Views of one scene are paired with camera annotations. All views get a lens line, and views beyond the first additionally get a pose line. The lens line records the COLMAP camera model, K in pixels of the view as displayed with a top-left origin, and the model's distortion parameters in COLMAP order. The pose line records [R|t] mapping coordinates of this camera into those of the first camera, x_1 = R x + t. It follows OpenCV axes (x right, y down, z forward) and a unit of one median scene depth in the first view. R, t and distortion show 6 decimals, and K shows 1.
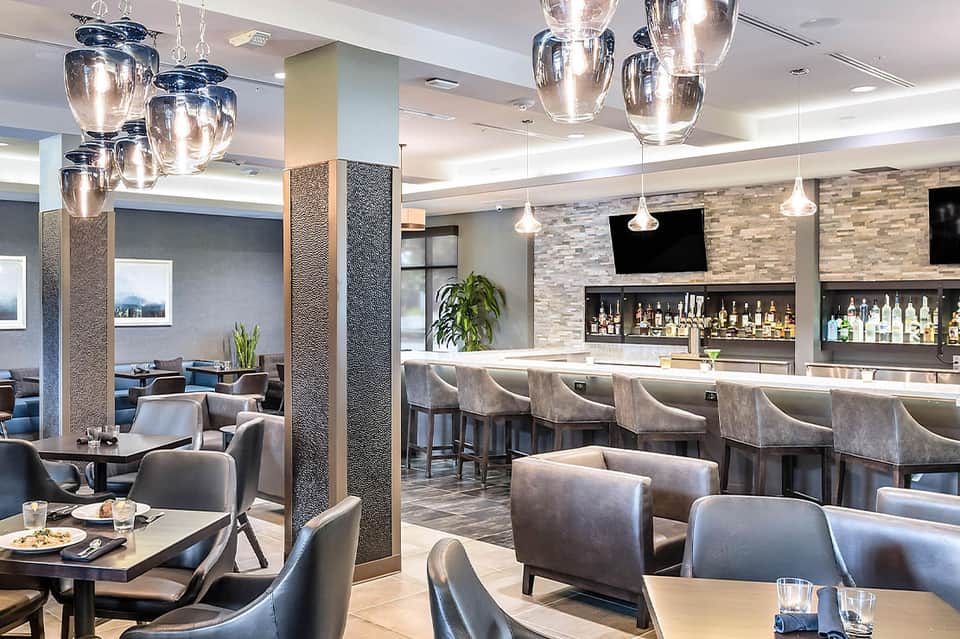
lens RADIAL K [[796.7, 0, 463.2], [0, 796.7, 298.4], [0, 0, 1]] dist [-0.001284, 0.003160]
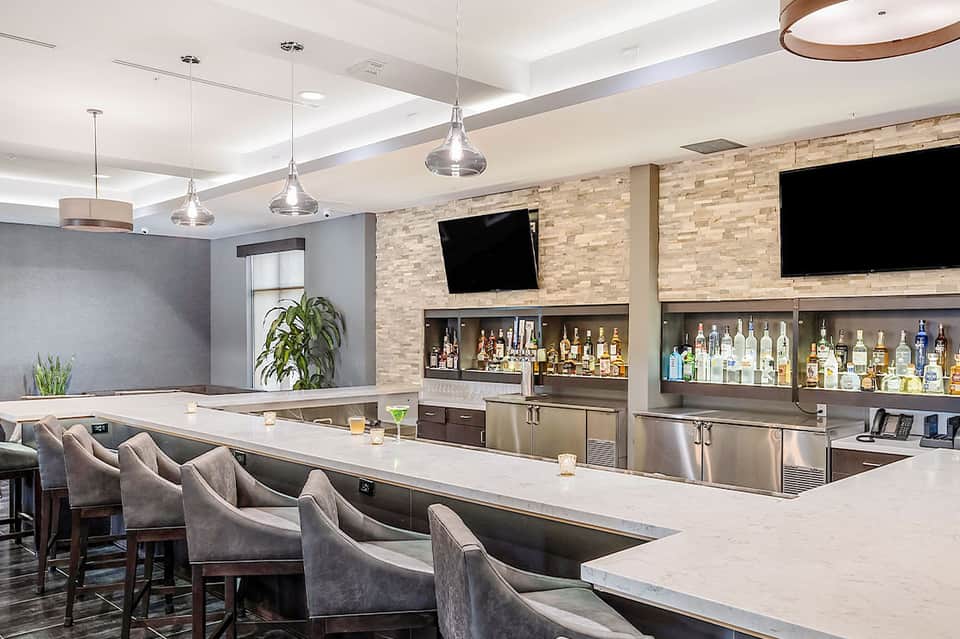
lens RADIAL K [[796.7, 0, 495.4], [0, 796.7, 342.1], [0, 0, 1]] dist [-0.001284, 0.003160]
pose [[0.997440, -0.001871, 0.071478, 0.220118], [0.000296, 0.999757, 0.022040, 0.000154], [-0.071502, -0.021963, 0.997199, 0.237953]]
